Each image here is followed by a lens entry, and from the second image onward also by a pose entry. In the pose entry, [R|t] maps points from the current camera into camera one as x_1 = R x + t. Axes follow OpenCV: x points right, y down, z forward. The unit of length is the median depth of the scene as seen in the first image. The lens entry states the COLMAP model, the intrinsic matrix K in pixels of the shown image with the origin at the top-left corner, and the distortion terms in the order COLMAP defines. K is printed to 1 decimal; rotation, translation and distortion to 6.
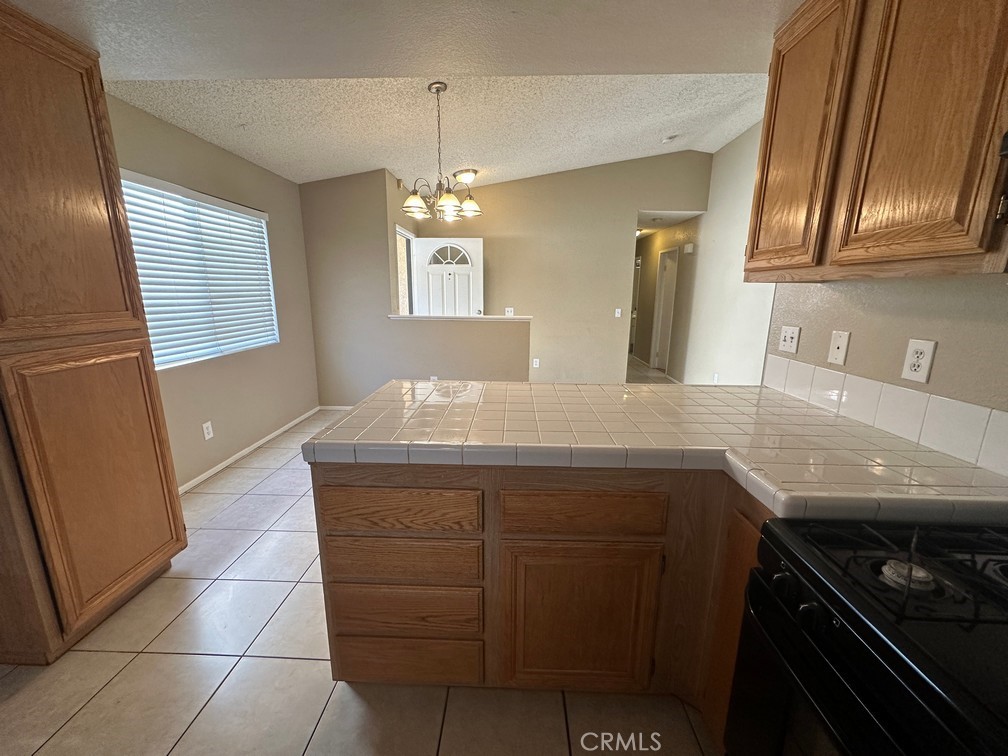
lens RADIAL K [[401.2, 0, 503.1], [0, 401.2, 377.6], [0, 0, 1]] dist [-0.004462, 0.001045]
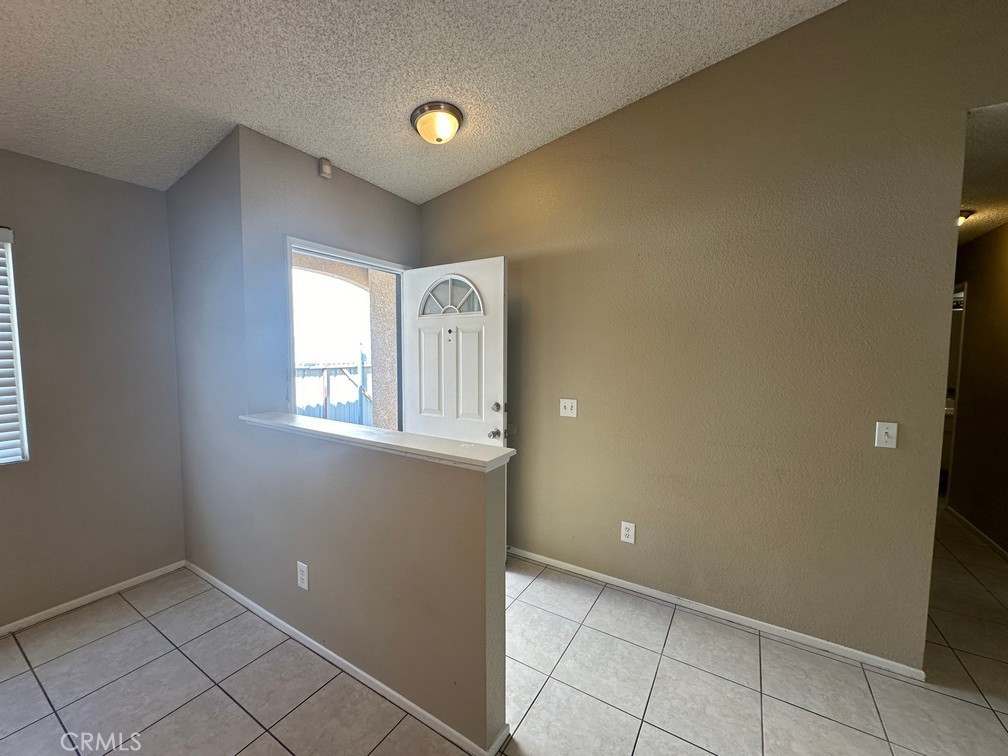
lens RADIAL K [[401.2, 0, 502.4], [0, 401.2, 378.5], [0, 0, 1]] dist [-0.004462, 0.001045]
pose [[0.868695, 0.030985, -0.494377, 0.340668], [-0.102789, 0.987593, -0.118719, -0.262135], [0.484565, 0.153947, 0.861102, 1.090864]]
